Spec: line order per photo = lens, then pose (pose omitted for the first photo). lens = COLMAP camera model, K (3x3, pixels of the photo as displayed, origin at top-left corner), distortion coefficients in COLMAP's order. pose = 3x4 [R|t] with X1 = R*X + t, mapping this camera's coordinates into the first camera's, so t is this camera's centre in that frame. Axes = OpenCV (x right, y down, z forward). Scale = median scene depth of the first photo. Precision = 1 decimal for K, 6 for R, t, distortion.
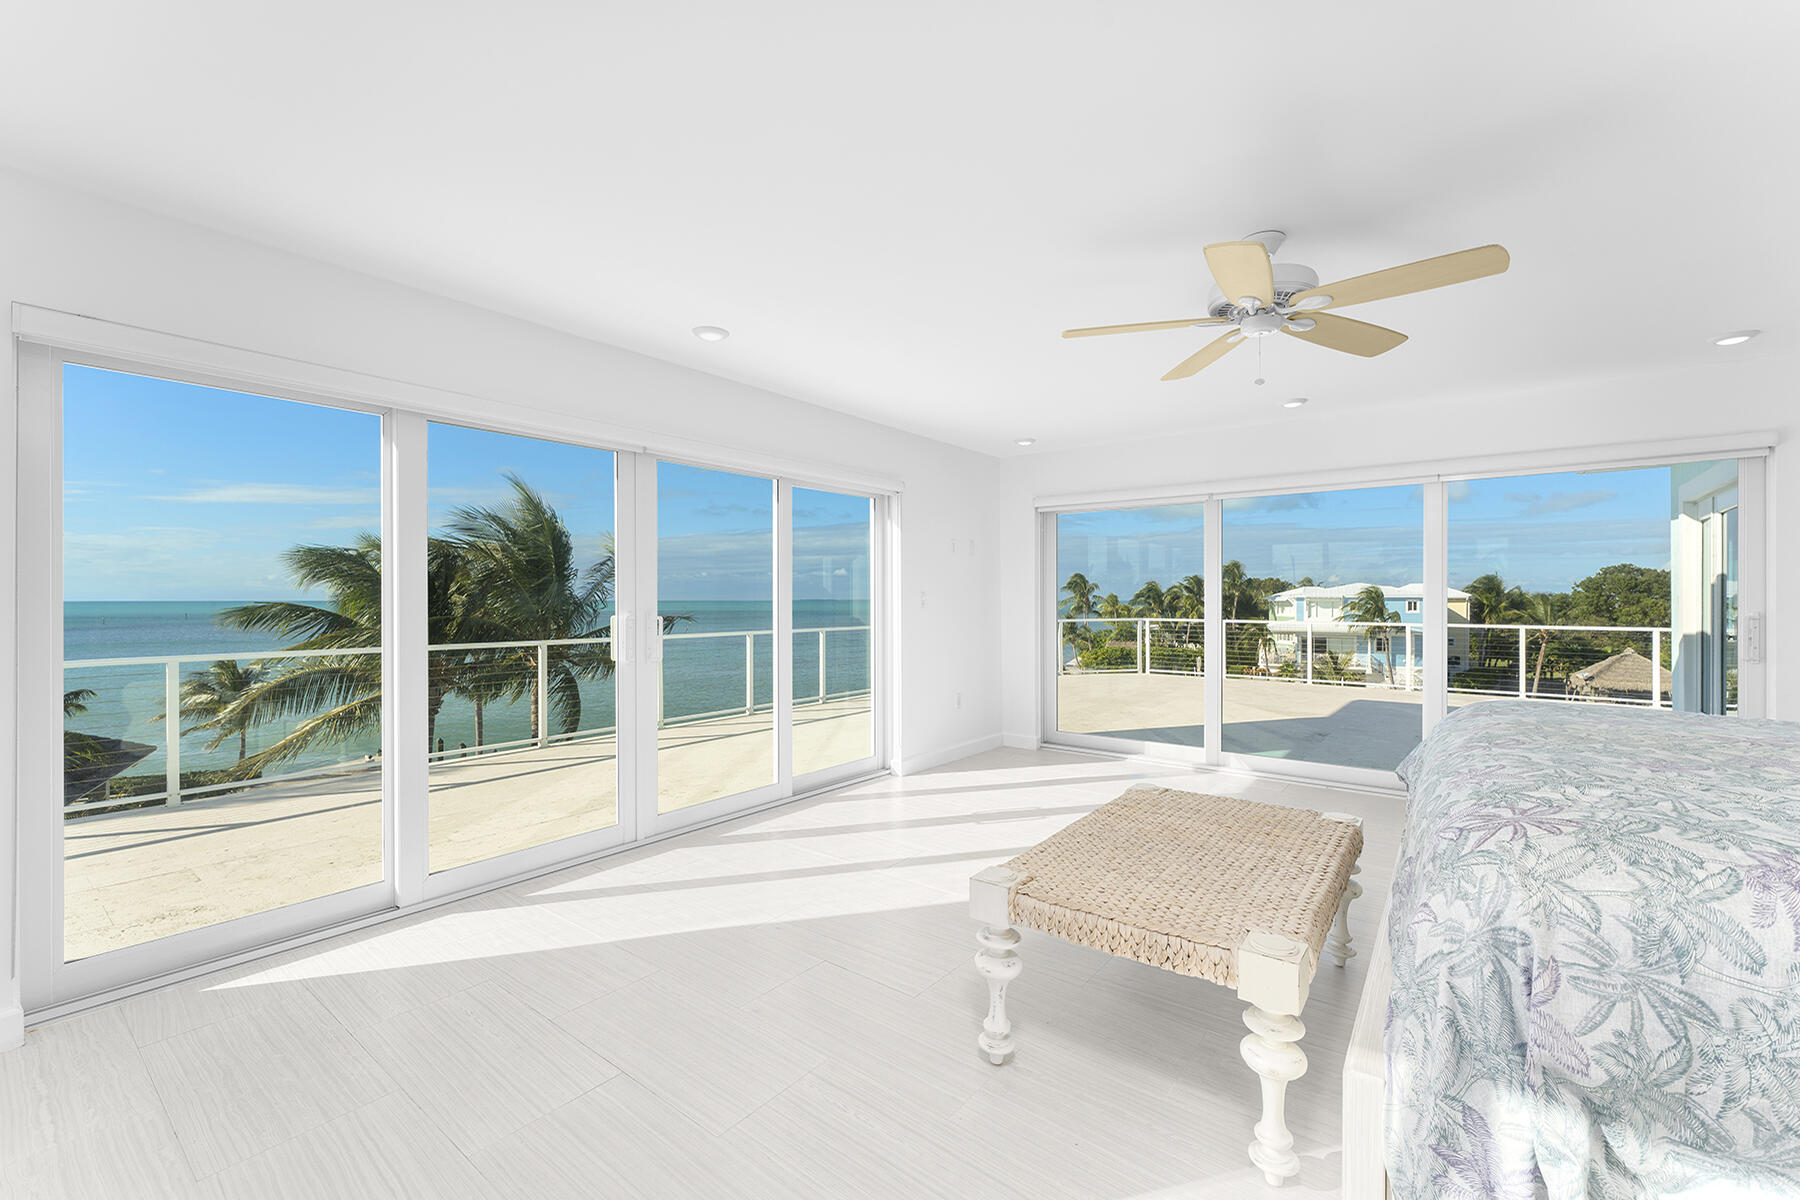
lens RADIAL K [[752.0, 0, 898.5], [0, 752.0, 594.9], [0, 0, 1]] dist [0.002534, 0.000130]
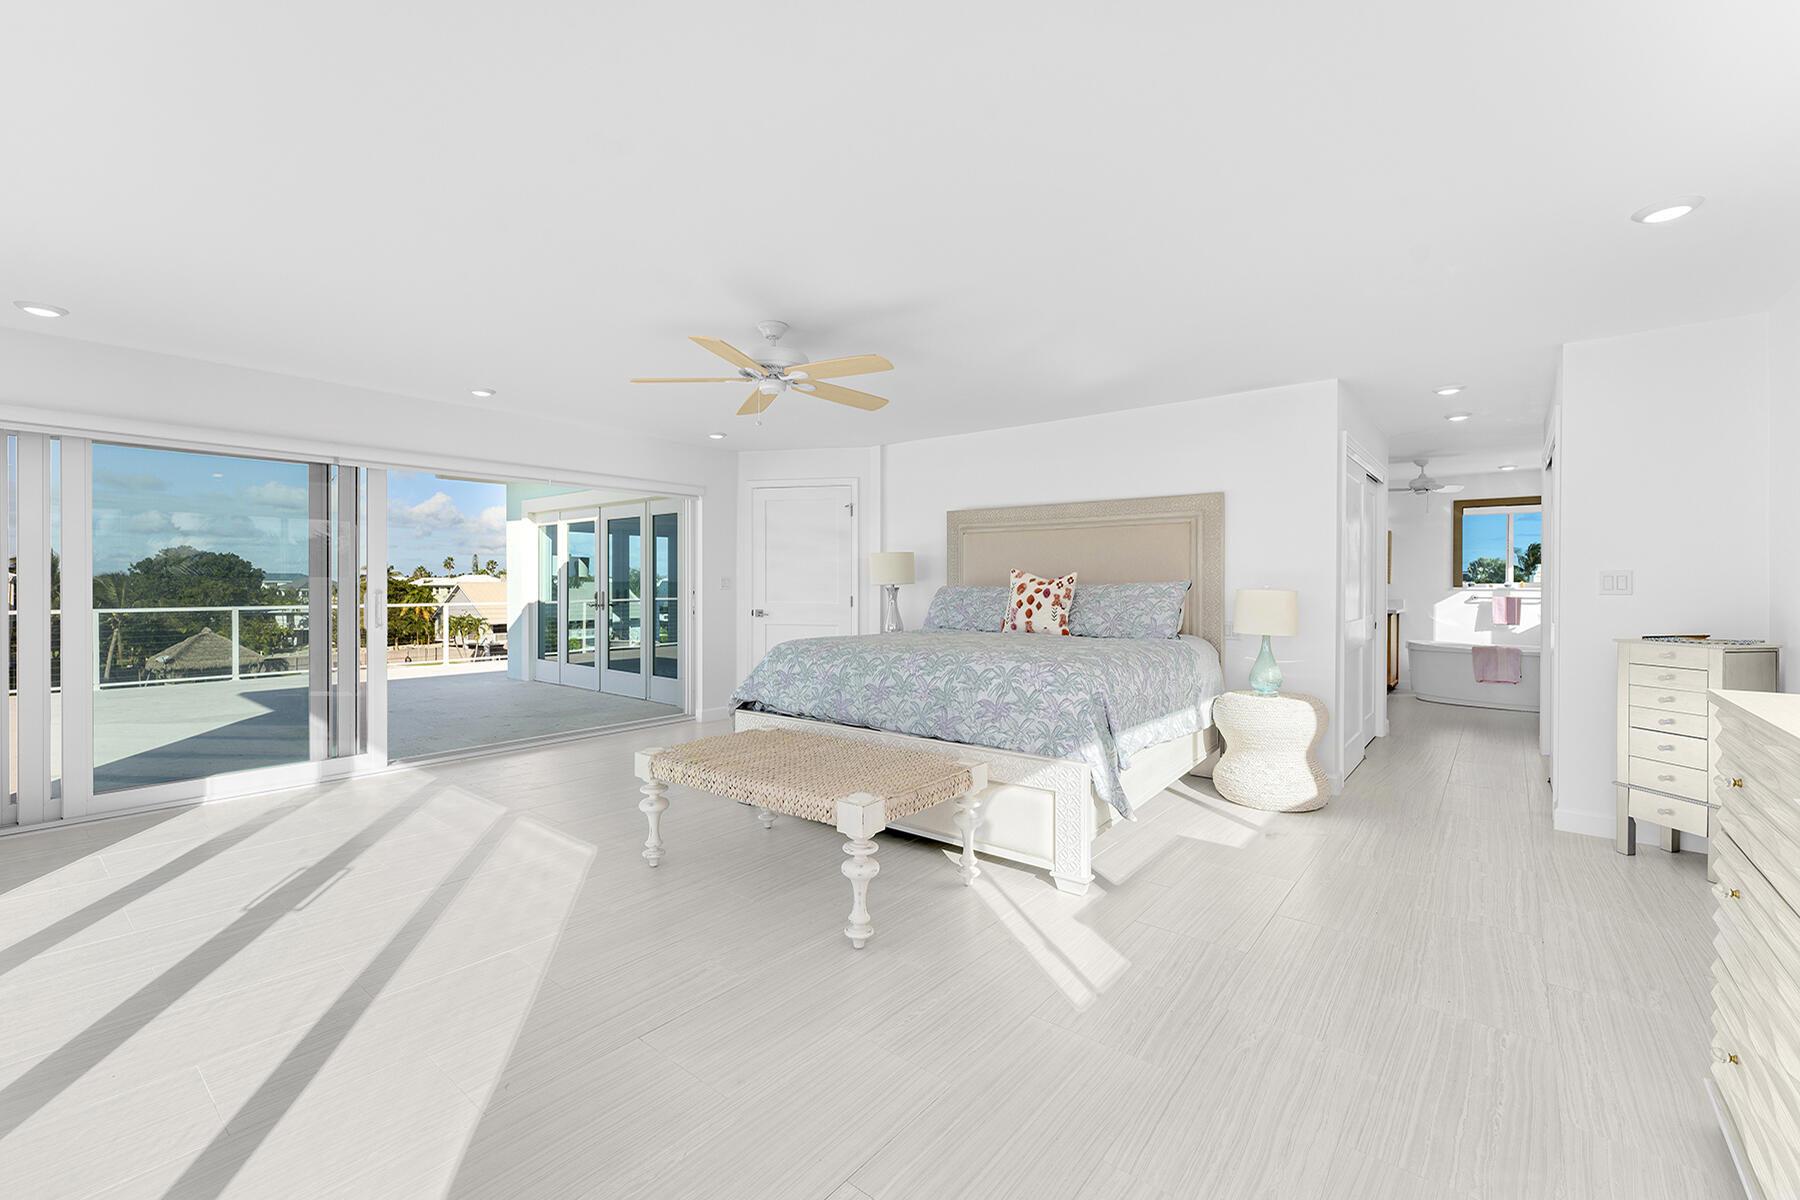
lens RADIAL K [[752.0, 0, 891.2], [0, 752.0, 588.6], [0, 0, 1]] dist [0.002534, 0.000130]
pose [[0.027917, -0.012122, 0.999537, -0.036276], [-0.004121, 0.999917, 0.012242, 0.000410], [-0.999602, -0.004460, 0.027864, 0.030397]]
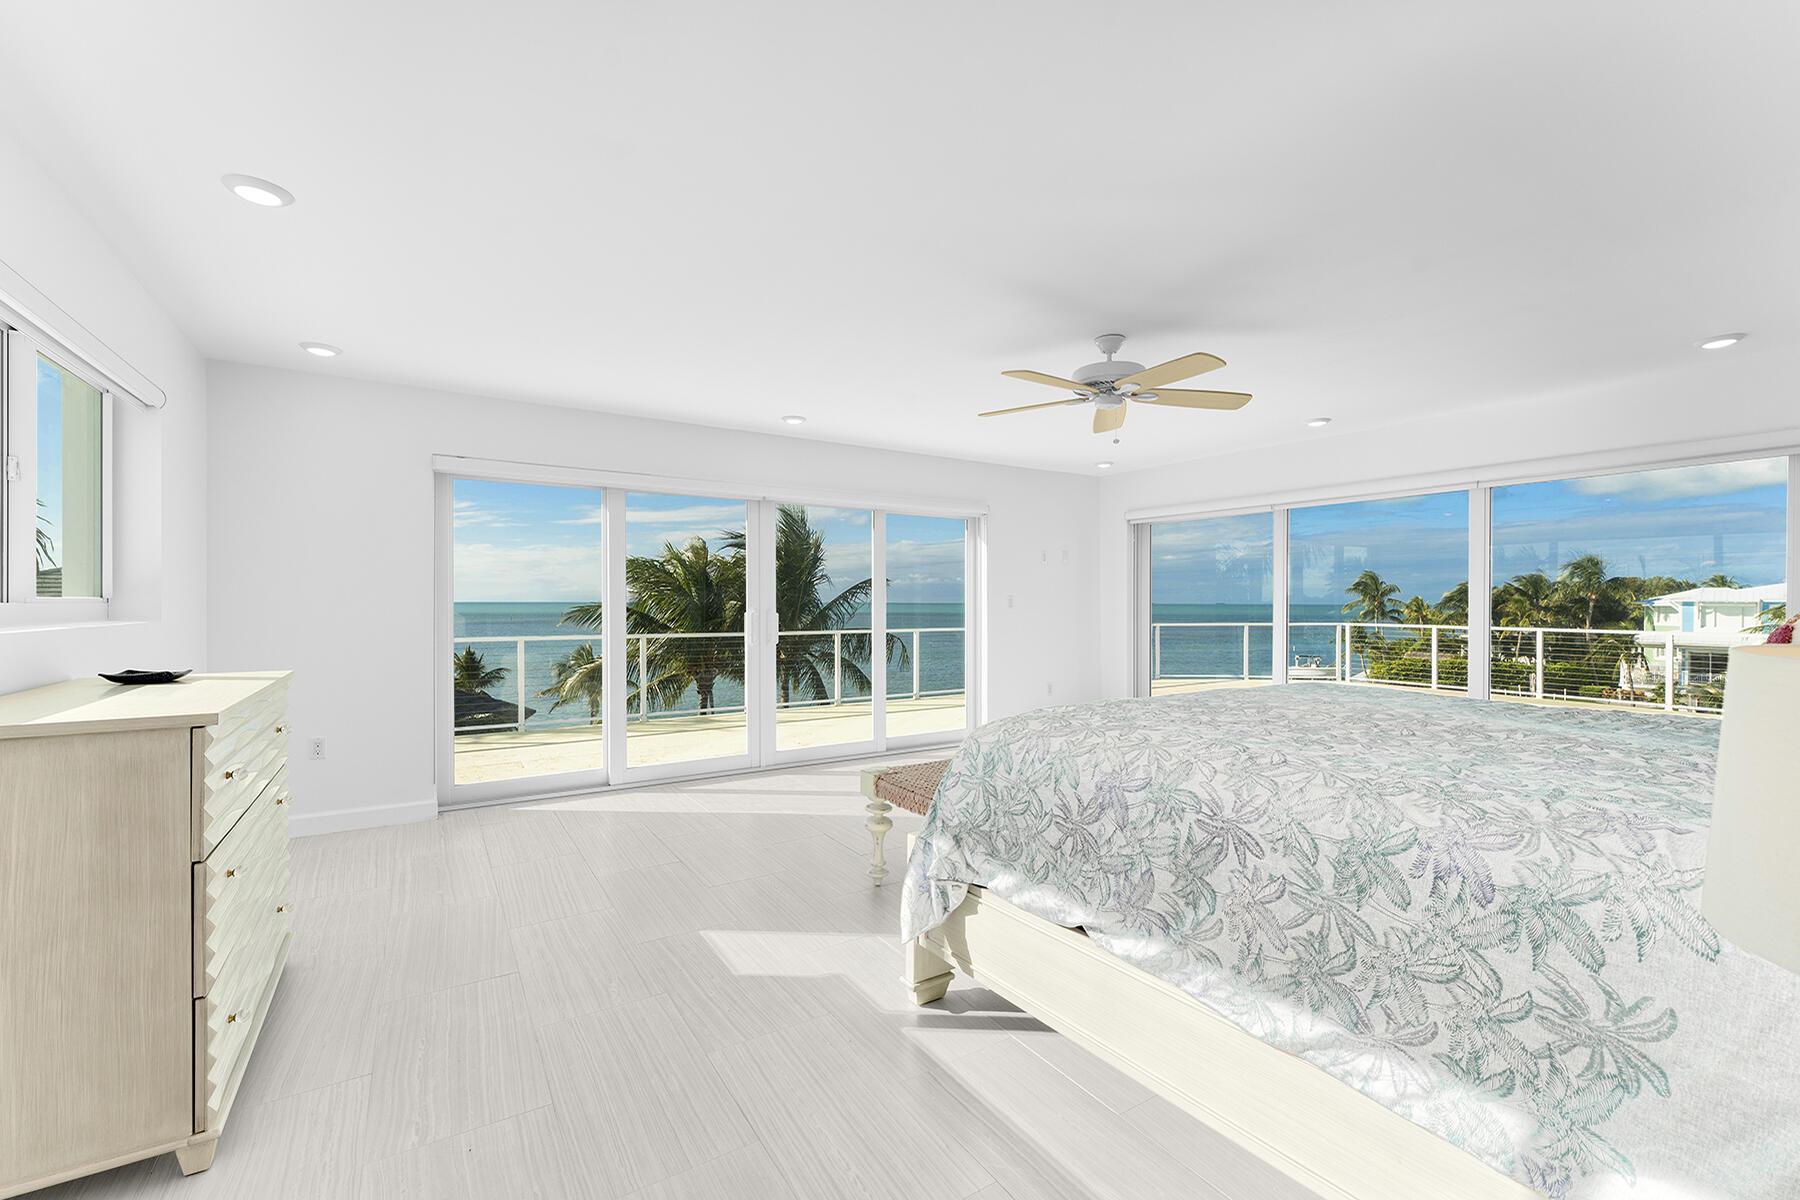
lens RADIAL K [[752.0, 0, 875.8], [0, 752.0, 610.0], [0, 0, 1]] dist [0.002534, 0.000130]
pose [[0.928331, 0.007497, -0.371680, 0.123403], [-0.000917, 0.999840, 0.017877, -0.002930], [0.371754, -0.016255, 0.928189, -0.078849]]
